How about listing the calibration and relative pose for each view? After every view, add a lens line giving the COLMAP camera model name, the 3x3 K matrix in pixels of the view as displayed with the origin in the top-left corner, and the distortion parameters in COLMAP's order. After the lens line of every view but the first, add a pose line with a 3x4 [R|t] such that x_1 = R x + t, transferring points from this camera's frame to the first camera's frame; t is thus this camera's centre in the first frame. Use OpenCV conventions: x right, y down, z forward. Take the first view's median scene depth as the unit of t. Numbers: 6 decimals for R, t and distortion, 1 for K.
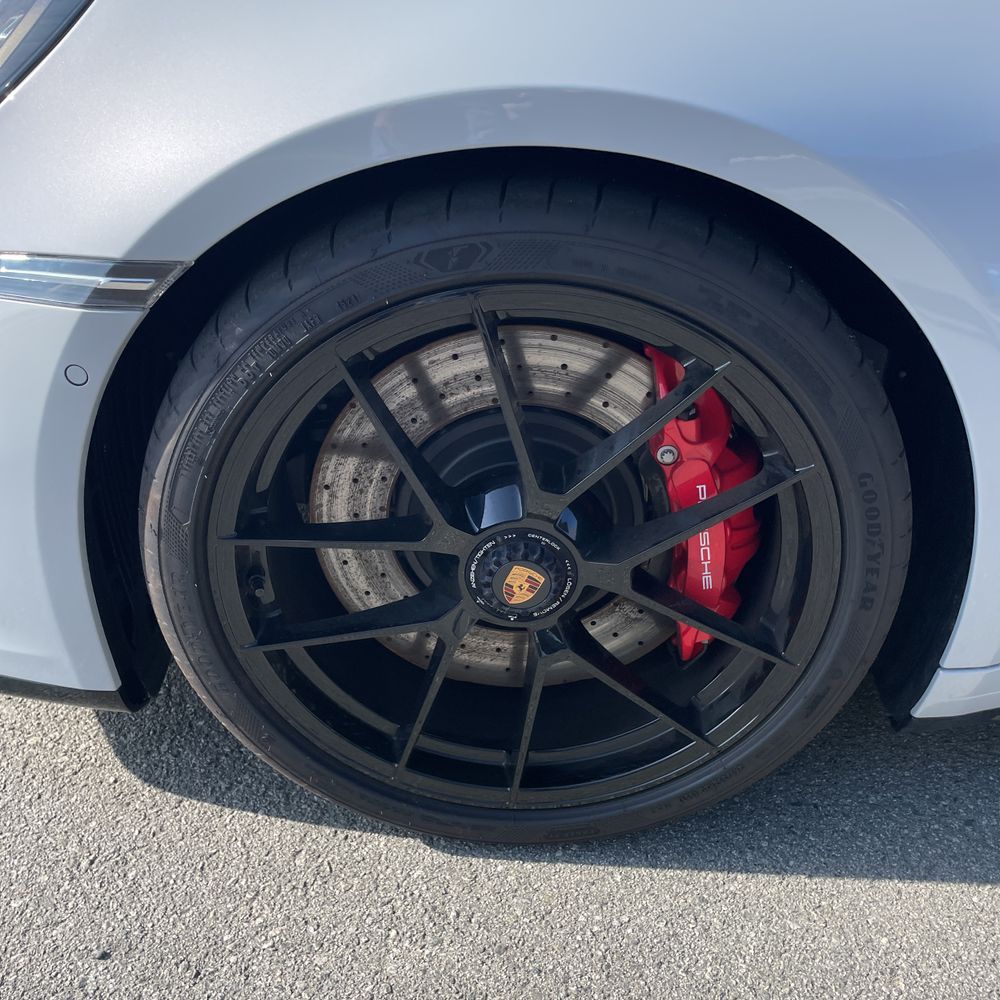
lens RADIAL K [[998.2, 0, 496.5], [0, 998.2, 493.8], [0, 0, 1]] dist [0.089206, -0.115301]
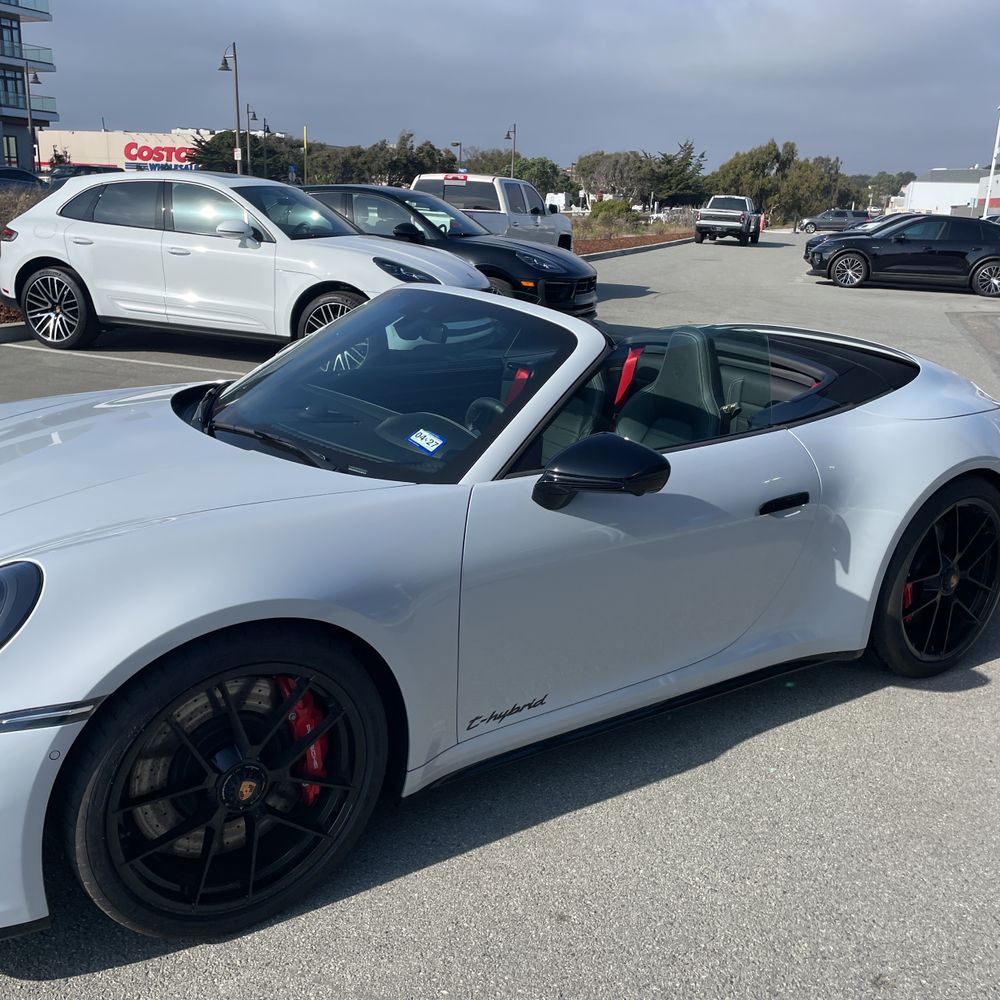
lens RADIAL K [[998.2, 0, 496.5], [0, 998.2, 493.8], [0, 0, 1]] dist [0.089206, -0.115301]
pose [[0.804623, -0.145898, 0.575583, -0.705739], [0.273239, 0.951592, -0.140760, -0.069458], [-0.527184, 0.270531, 0.805537, -1.283930]]
